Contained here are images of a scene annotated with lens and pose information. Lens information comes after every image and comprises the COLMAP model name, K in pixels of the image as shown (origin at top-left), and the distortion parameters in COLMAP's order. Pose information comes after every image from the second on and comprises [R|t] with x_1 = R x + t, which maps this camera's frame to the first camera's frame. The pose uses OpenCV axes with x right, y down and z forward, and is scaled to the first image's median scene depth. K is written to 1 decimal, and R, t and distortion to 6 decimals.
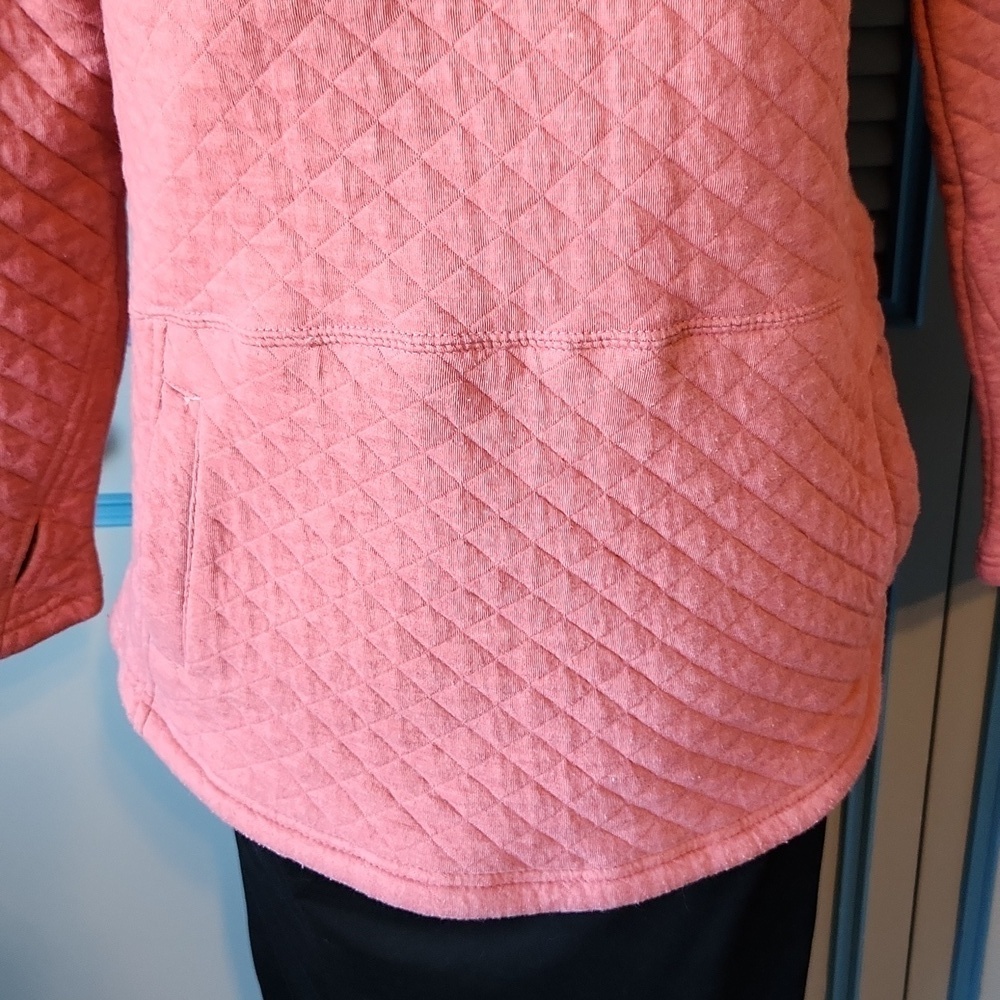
lens RADIAL K [[1445.9, 0, 512.8], [0, 1445.9, 477.2], [0, 0, 1]] dist [0.078705, 0.000000]
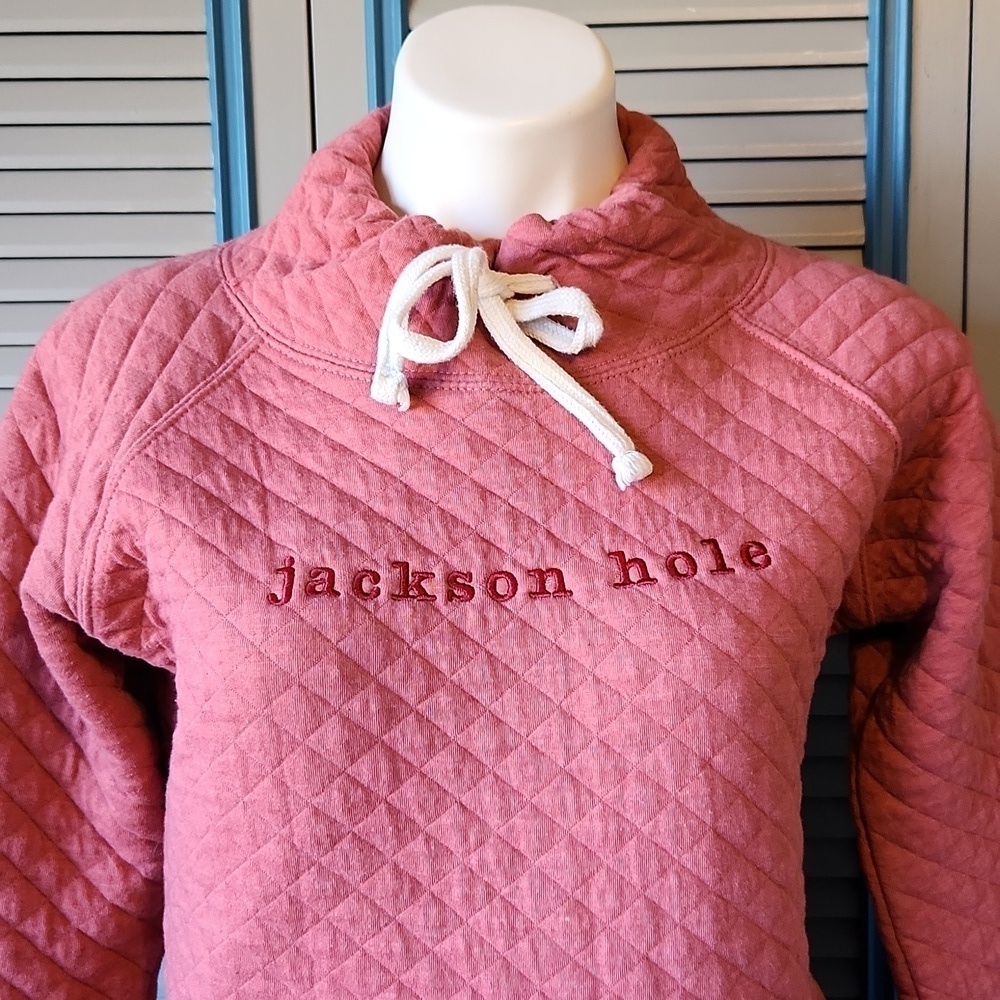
lens RADIAL K [[1445.9, 0, 529.9], [0, 1445.9, 483.5], [0, 0, 1]] dist [0.078705, 0.000000]
pose [[0.999700, 0.021839, 0.011048, -0.009105], [-0.016485, 0.934500, -0.355581, -0.173061], [-0.018090, 0.355292, 0.934580, -0.185177]]
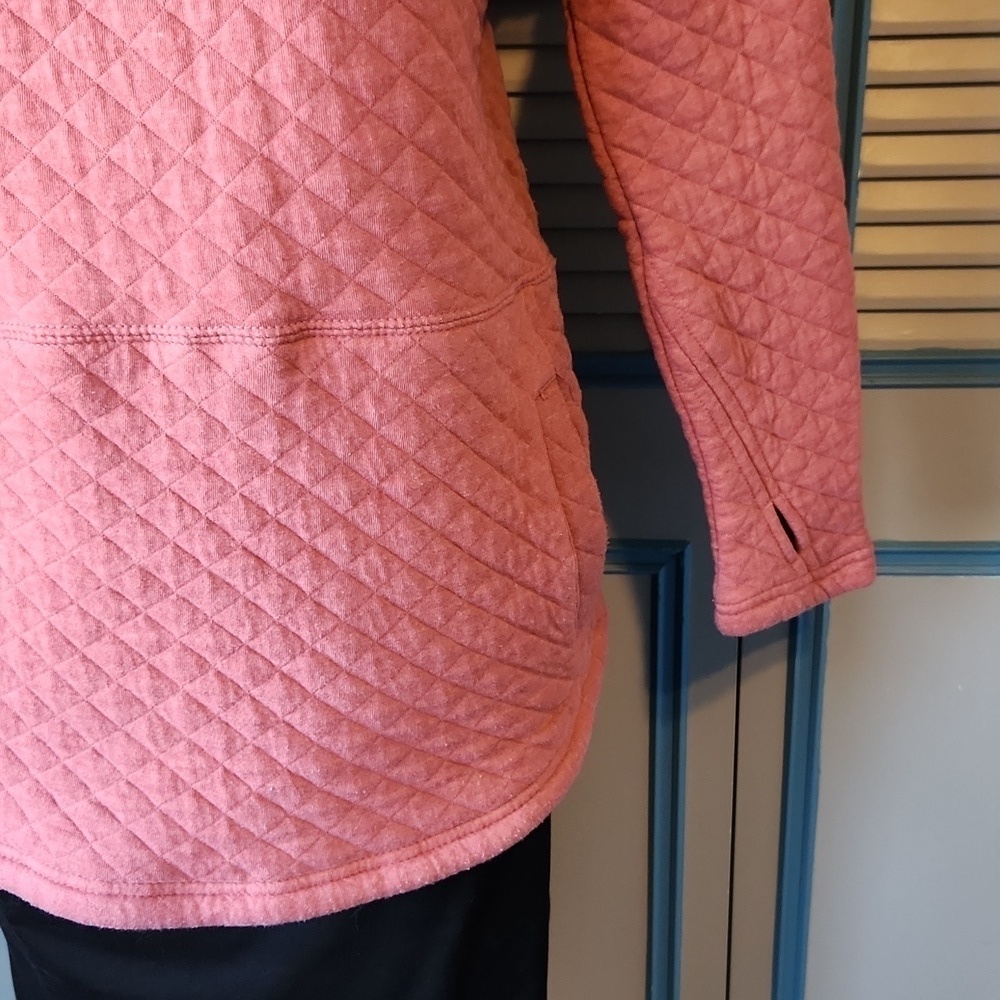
lens RADIAL K [[1445.9, 0, 510.5], [0, 1445.9, 504.1], [0, 0, 1]] dist [0.078705, 0.000000]
pose [[0.999325, 0.027833, -0.023970, 0.264941], [-0.029486, 0.996995, -0.071636, 0.082190], [0.021904, 0.072294, 0.997143, -0.015754]]
